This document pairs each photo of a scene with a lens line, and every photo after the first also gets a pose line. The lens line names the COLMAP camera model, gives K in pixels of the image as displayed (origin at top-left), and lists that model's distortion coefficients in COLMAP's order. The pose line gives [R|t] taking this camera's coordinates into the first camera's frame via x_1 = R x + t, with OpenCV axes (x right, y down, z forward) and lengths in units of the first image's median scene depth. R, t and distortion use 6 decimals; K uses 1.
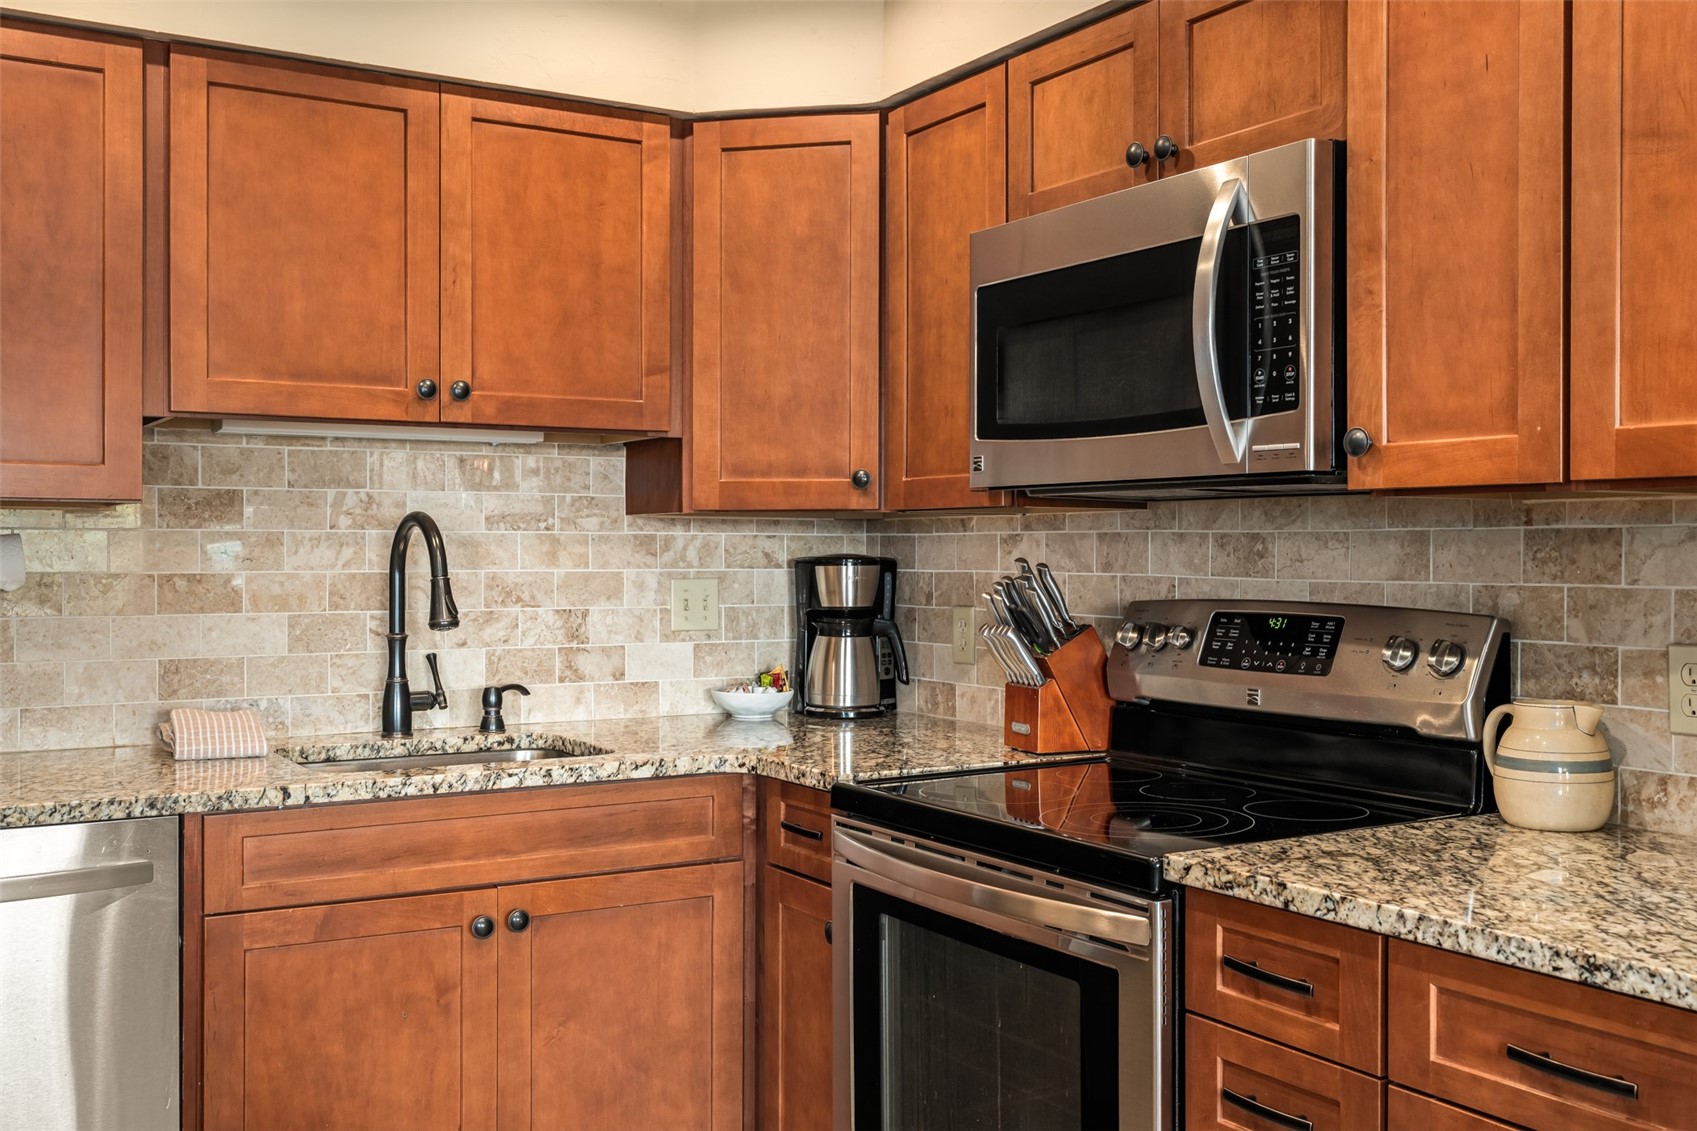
lens RADIAL K [[1673.7, 0, 842.4], [0, 1673.7, 568.2], [0, 0, 1]] dist [0.003606, 0.000000]
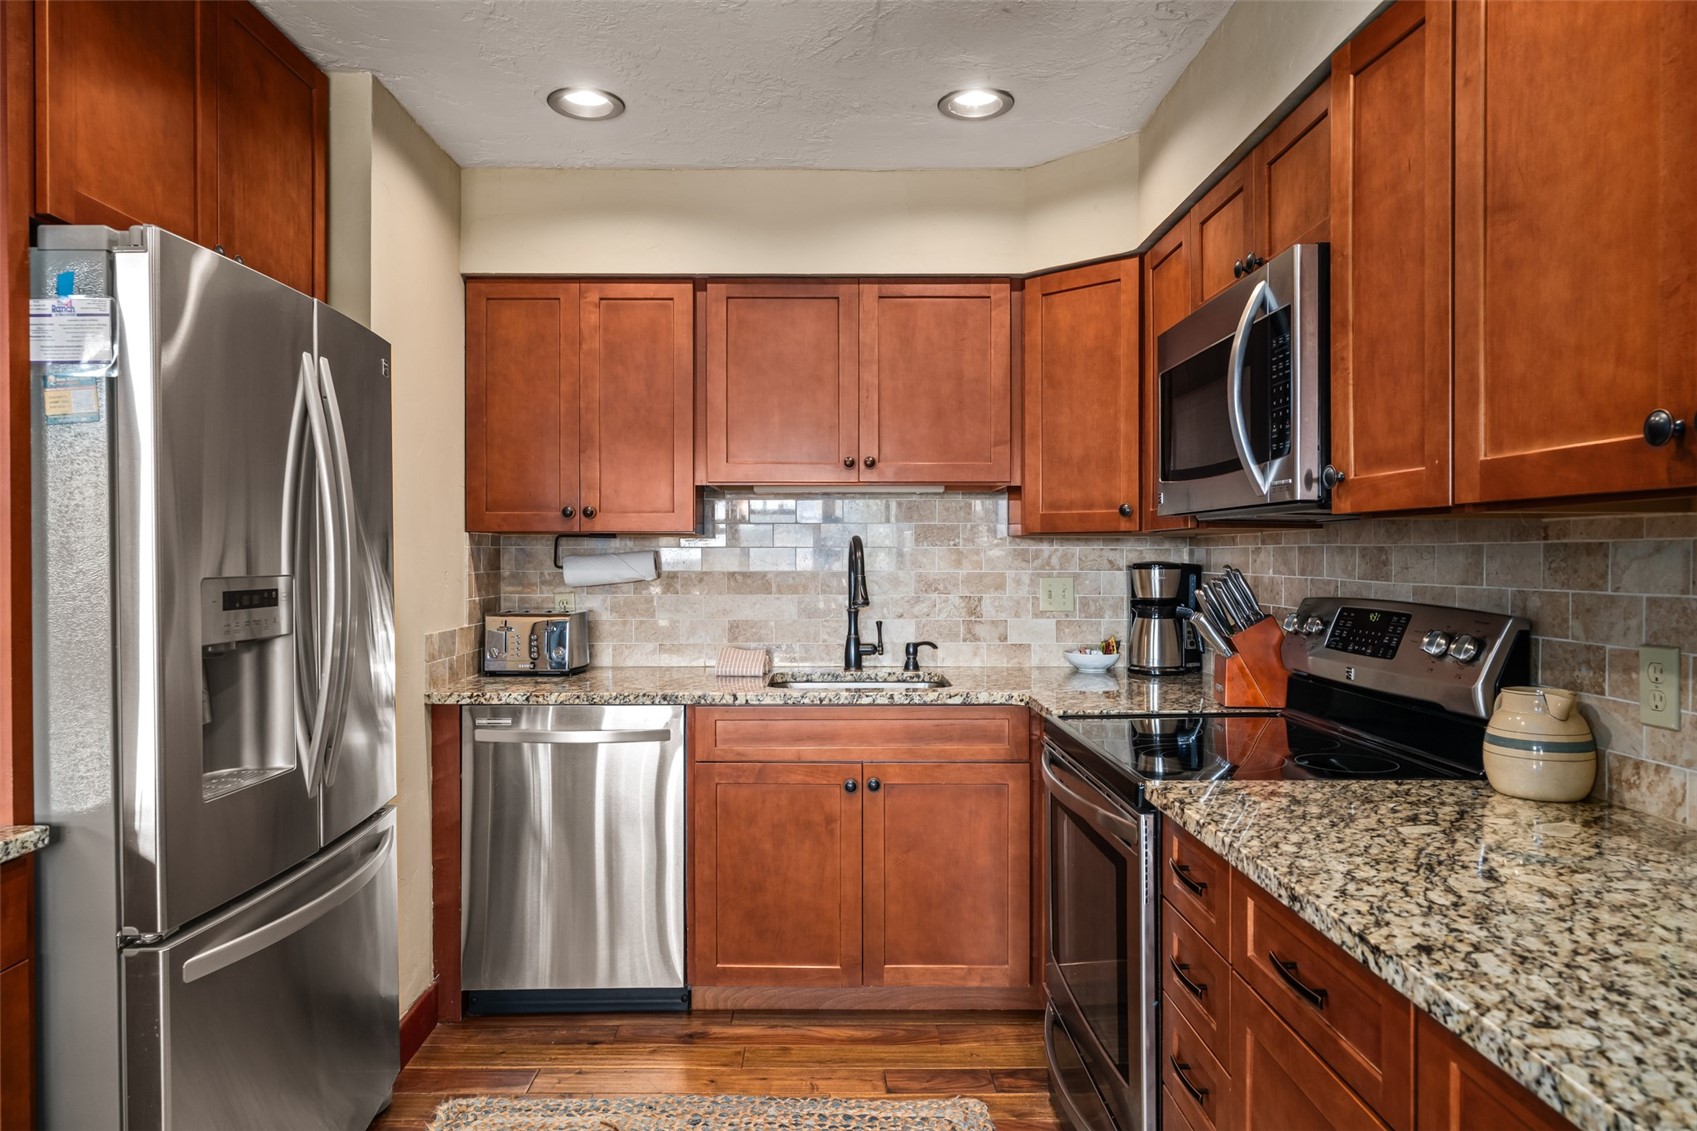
lens RADIAL K [[1073.6, 0, 816.3], [0, 1073.6, 571.1], [0, 0, 1]] dist [0.000861, -0.002613]
pose [[0.854231, 0.006447, -0.519854, 0.308824], [-0.004526, 0.999977, 0.004964, -0.004339], [0.519875, -0.001887, 0.854240, 0.072517]]
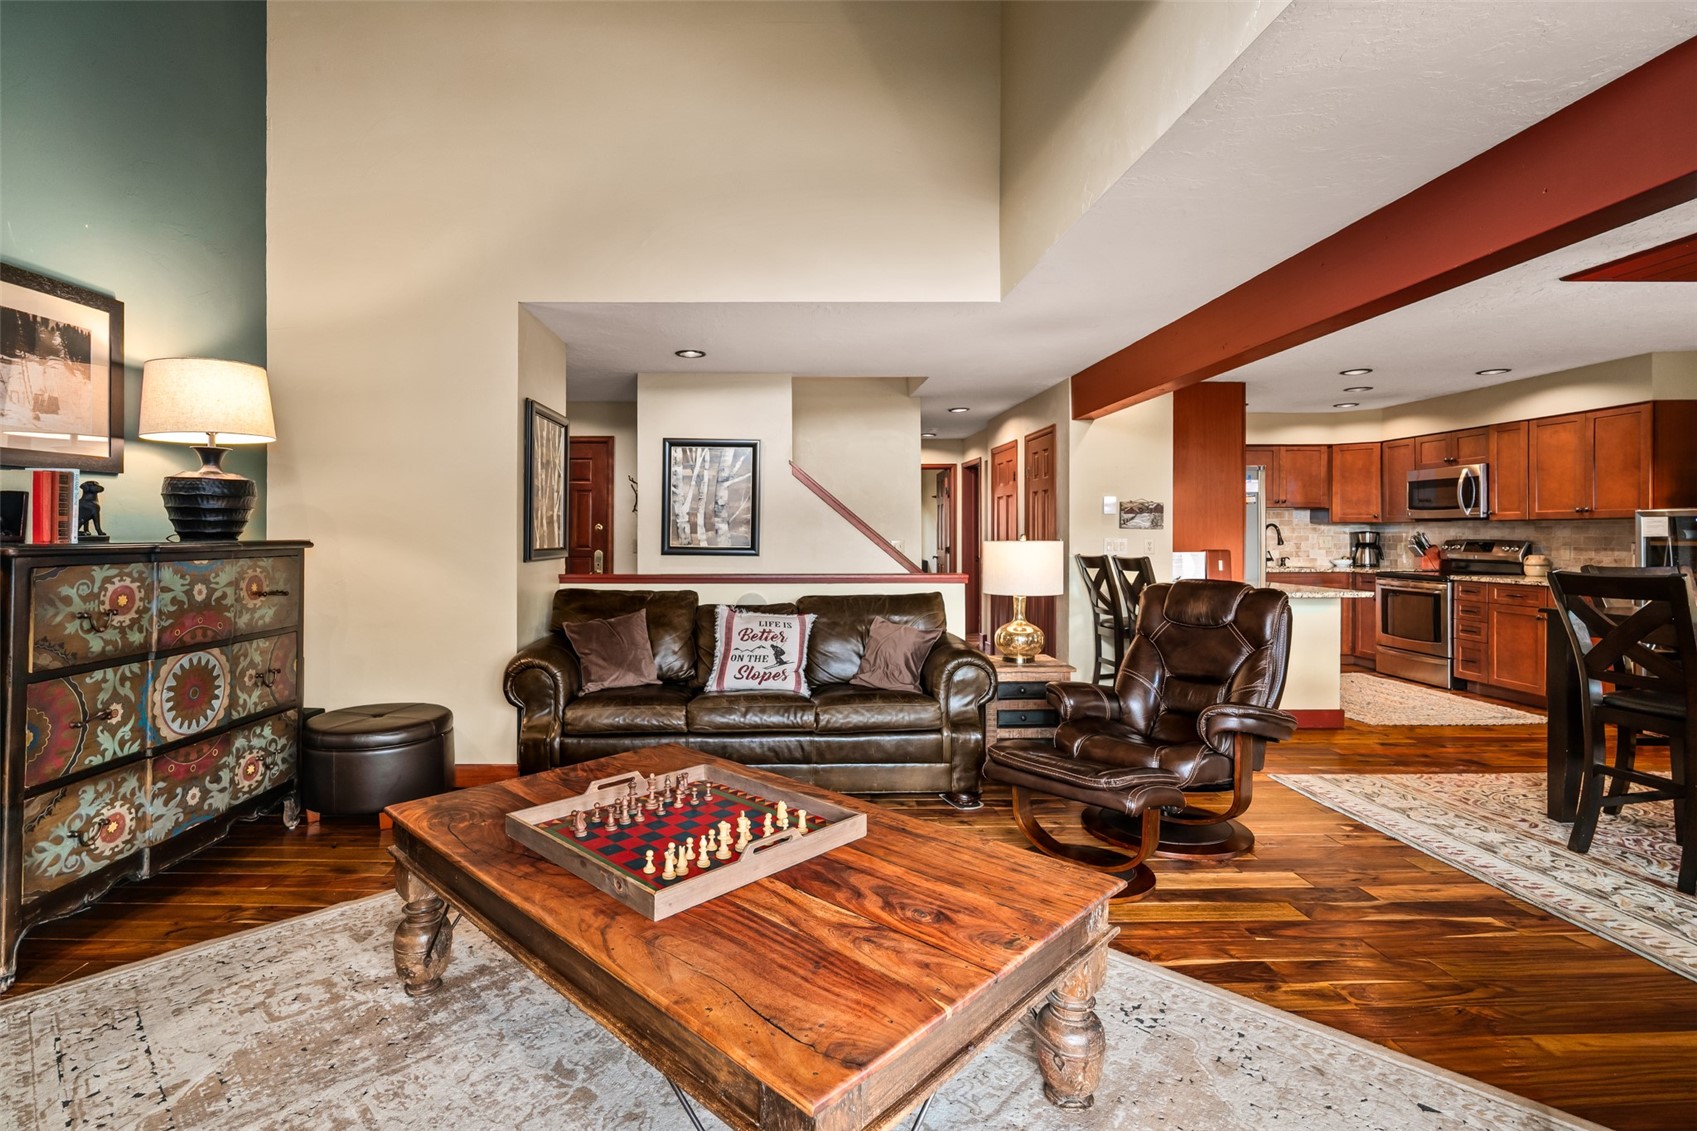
lens RADIAL K [[775.6, 0, 758.4], [0, 775.6, 535.1], [0, 0, 1]] dist [-0.003048, -0.000634]
pose [[0.840013, -0.001452, -0.542564, -0.330645], [-0.001482, 0.999987, -0.004970, 0.021159], [0.542564, 0.004979, 0.840000, -2.263834]]
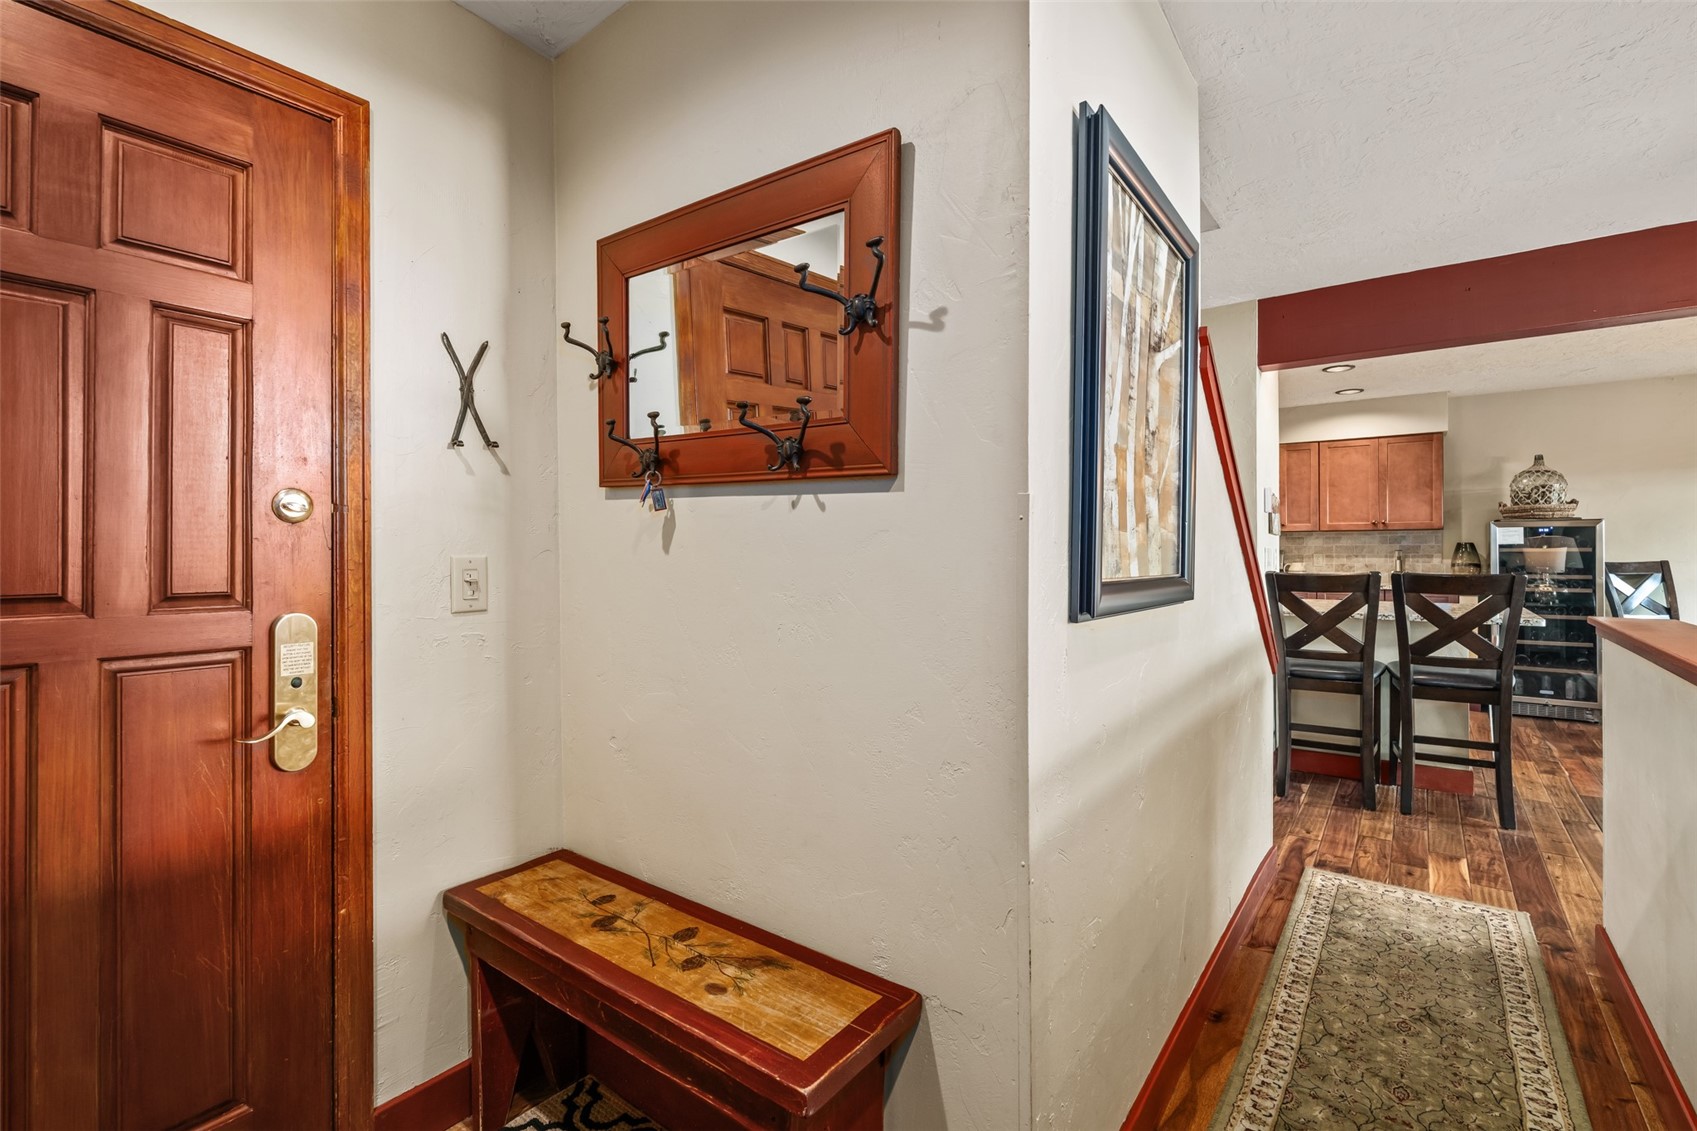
lens RADIAL K [[775.6, 0, 857.9], [0, 775.6, 551.3], [0, 0, 1]] dist [-0.003048, -0.000634]
pose [[0.919196, -0.009131, 0.393694, -1.958913], [0.011827, 0.999920, -0.004424, 0.021687], [-0.393622, 0.008723, 0.919231, -0.945743]]
